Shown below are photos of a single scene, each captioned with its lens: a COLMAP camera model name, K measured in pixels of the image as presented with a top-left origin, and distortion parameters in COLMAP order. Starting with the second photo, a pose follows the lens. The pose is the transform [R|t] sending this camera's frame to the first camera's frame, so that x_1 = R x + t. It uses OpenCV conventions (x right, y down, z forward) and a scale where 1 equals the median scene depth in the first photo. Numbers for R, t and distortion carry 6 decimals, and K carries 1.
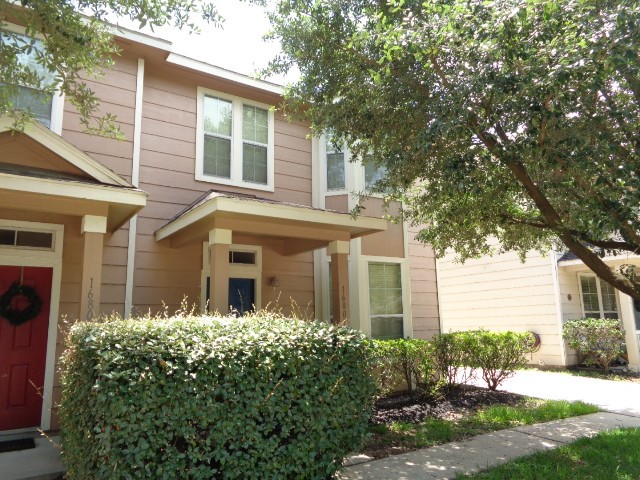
lens RADIAL K [[478.5, 0, 318.2], [0, 478.5, 236.8], [0, 0, 1]] dist [-0.005209, 0.002432]
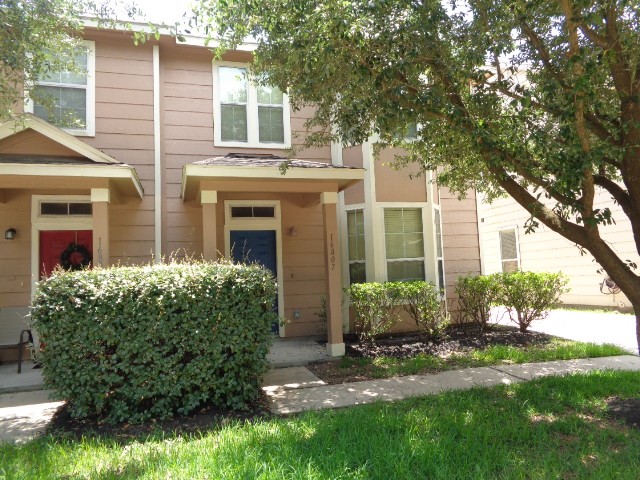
lens RADIAL K [[478.5, 0, 325.3], [0, 478.5, 238.1], [0, 0, 1]] dist [-0.005209, 0.002432]
pose [[0.955306, -0.041638, -0.292672, 0.314891], [0.074534, 0.991972, 0.102158, 0.000817], [0.286069, -0.119406, 0.950740, -0.031364]]
